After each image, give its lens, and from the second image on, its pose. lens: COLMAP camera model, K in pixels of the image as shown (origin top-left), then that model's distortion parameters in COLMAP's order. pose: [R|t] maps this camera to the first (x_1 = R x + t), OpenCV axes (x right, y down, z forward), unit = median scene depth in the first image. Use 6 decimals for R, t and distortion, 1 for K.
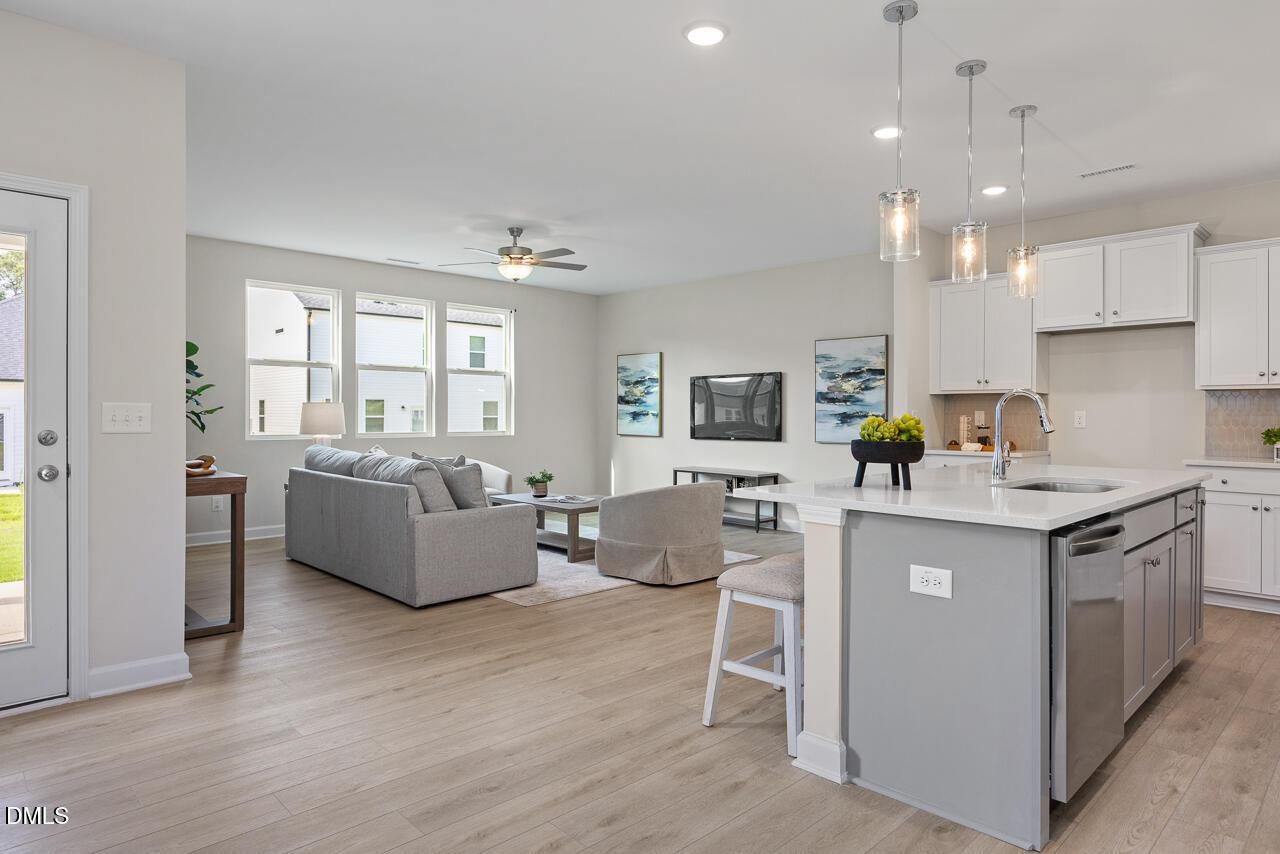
lens RADIAL K [[731.6, 0, 641.8], [0, 731.6, 418.6], [0, 0, 1]] dist [-0.003550, -0.000718]
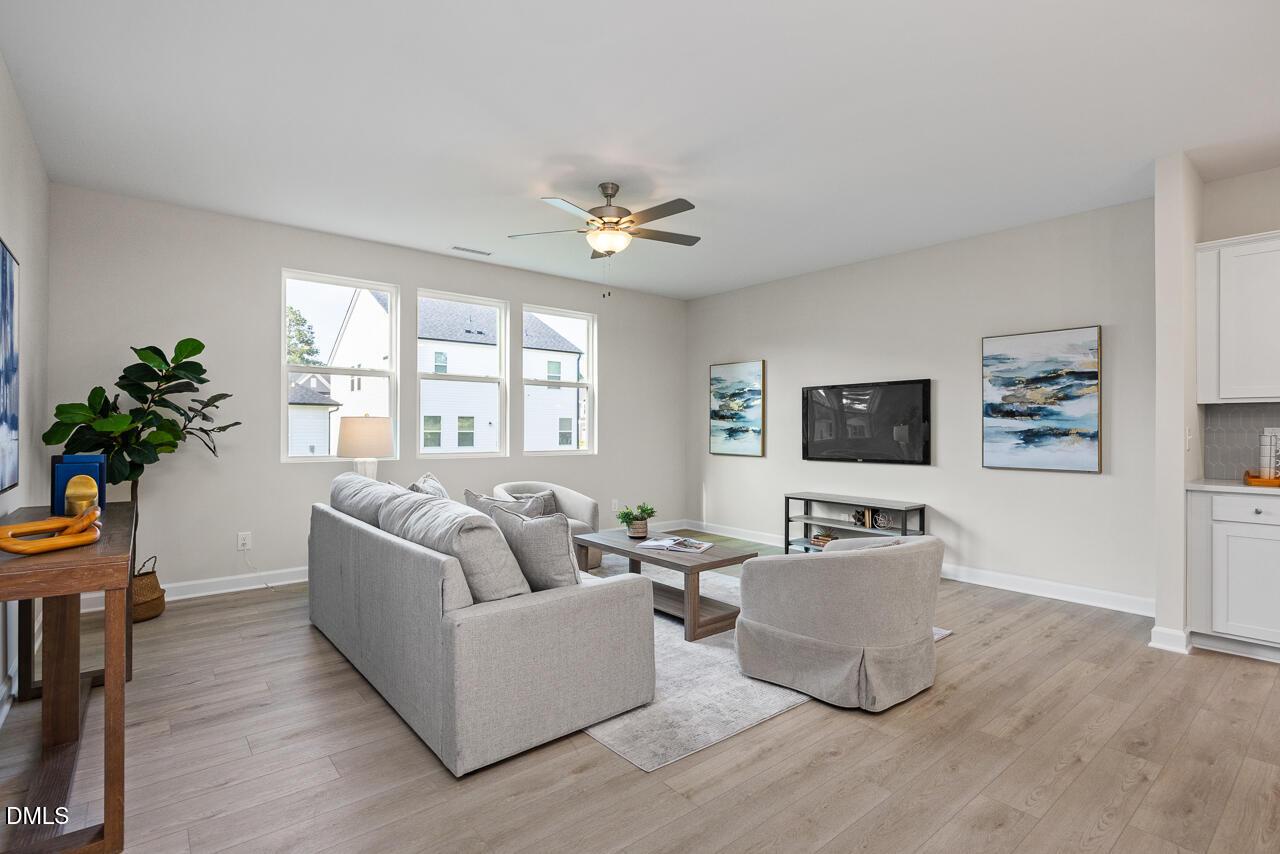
lens RADIAL K [[599.6, 0, 642.3], [0, 599.6, 431.4], [0, 0, 1]] dist [-0.014254, -0.000190]
pose [[0.997319, 0.000583, -0.073173, -0.091961], [-0.000746, 0.999997, -0.002203, -0.005033], [0.073172, 0.002252, 0.997317, 0.381504]]
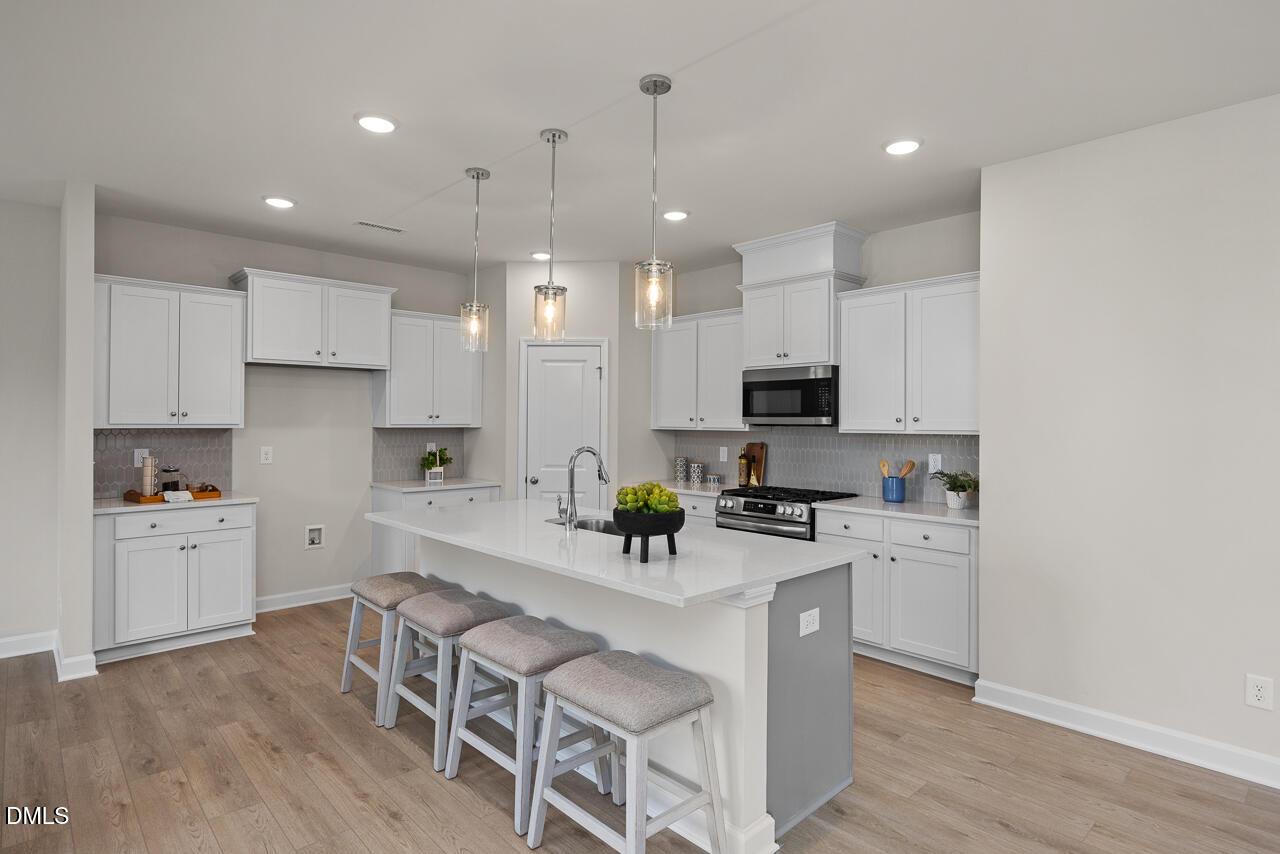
lens RADIAL K [[672.2, 0, 643.4], [0, 672.2, 421.7], [0, 0, 1]] dist [-0.006600, 0.000100]
pose [[0.004922, -0.003516, 0.999982, -0.248915], [0.000059, 0.999994, 0.003515, -0.040246], [-0.999988, 0.000042, 0.004922, 0.435490]]
